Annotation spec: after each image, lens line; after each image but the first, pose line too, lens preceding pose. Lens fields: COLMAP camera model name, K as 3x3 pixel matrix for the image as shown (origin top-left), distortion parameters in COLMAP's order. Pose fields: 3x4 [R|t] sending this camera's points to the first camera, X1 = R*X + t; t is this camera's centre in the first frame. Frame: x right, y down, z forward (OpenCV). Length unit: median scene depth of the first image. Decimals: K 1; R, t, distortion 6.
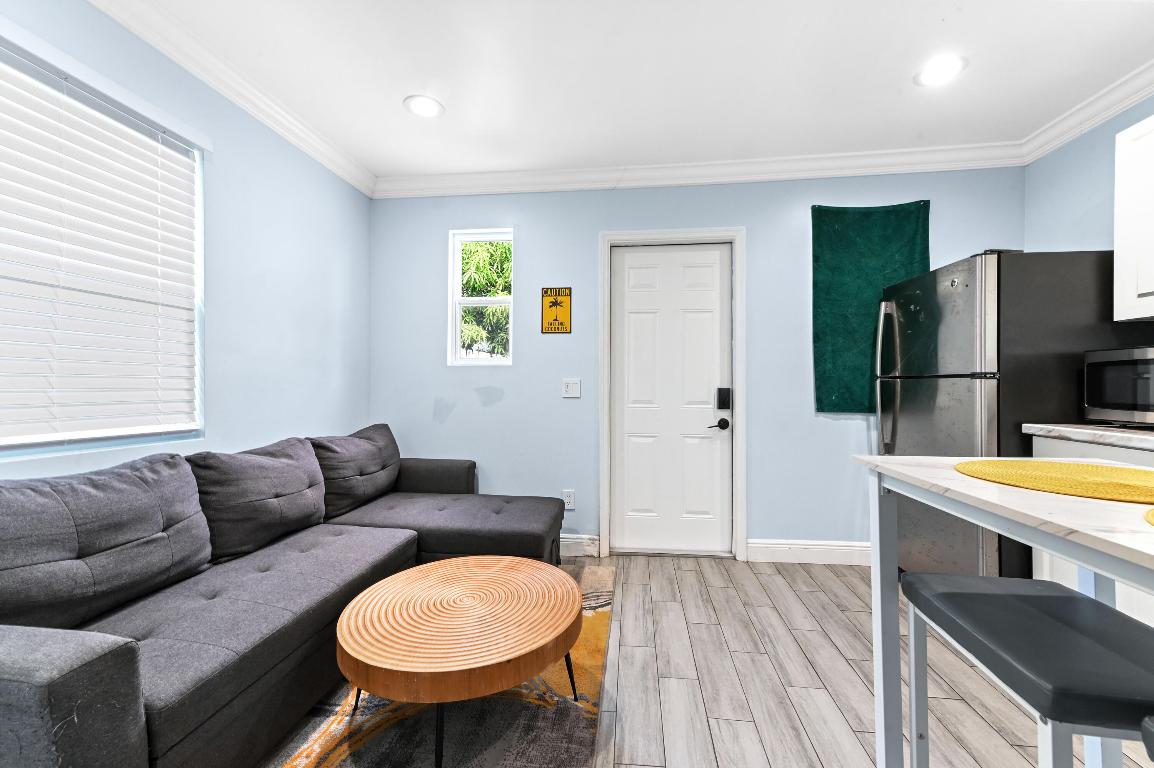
lens RADIAL K [[473.2, 0, 587.1], [0, 473.2, 383.7], [0, 0, 1]] dist [0.000714, -0.000002]
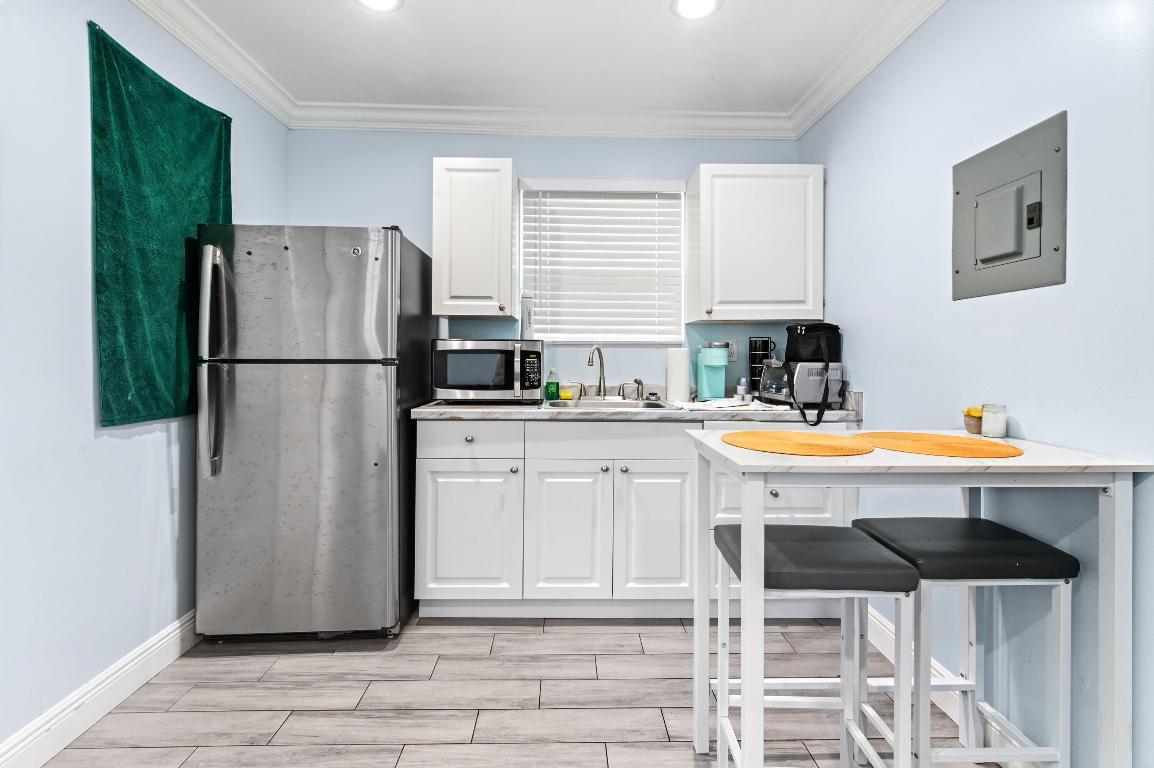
lens RADIAL K [[516.6, 0, 561.5], [0, 516.6, 362.5], [0, 0, 1]] dist [0.010686, -0.000358]
pose [[-0.108240, -0.012870, 0.994041, -0.140631], [-0.003669, 0.999915, 0.012546, -0.021612], [-0.994118, -0.002289, -0.108278, 0.584344]]
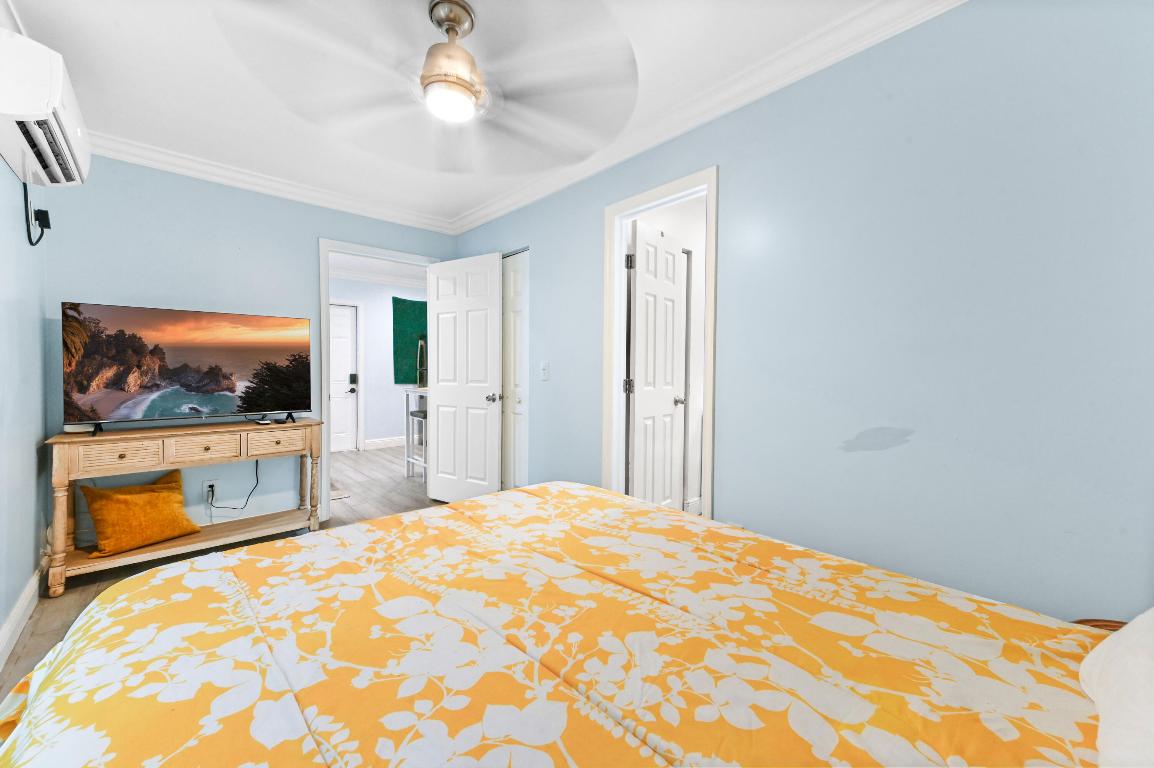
lens RADIAL K [[445.0, 0, 574.6], [0, 445.0, 379.8], [0, 0, 1]] dist [0.001764, -0.000024]
pose [[0.664738, -0.017715, 0.746866, -0.605918], [-0.010302, 0.999406, 0.032875, -0.045239], [-0.747005, -0.029548, 0.664161, -1.205371]]
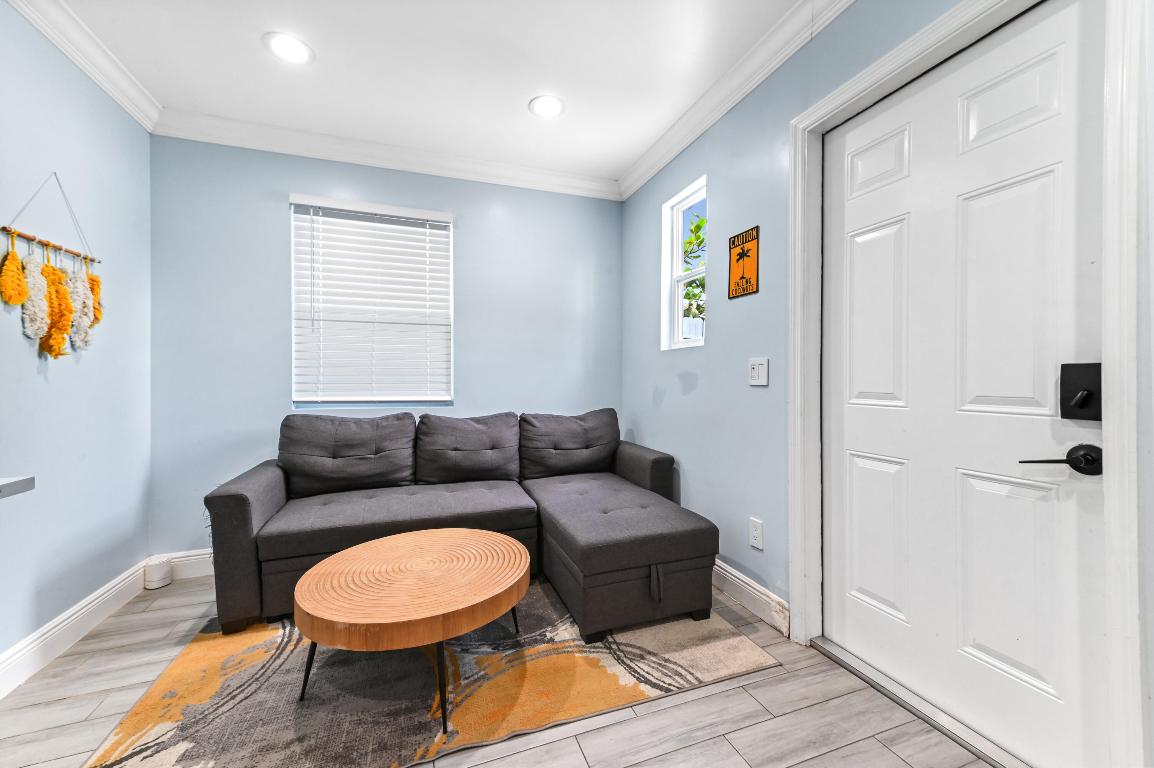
lens RADIAL K [[445.0, 0, 574.6], [0, 445.0, 379.8], [0, 0, 1]] dist [0.001764, -0.000024]
pose [[0.412736, -0.003622, -0.910844, 0.483065], [0.005544, 0.999984, -0.001465, 0.022167], [0.910834, -0.004445, 0.412749, 0.530623]]
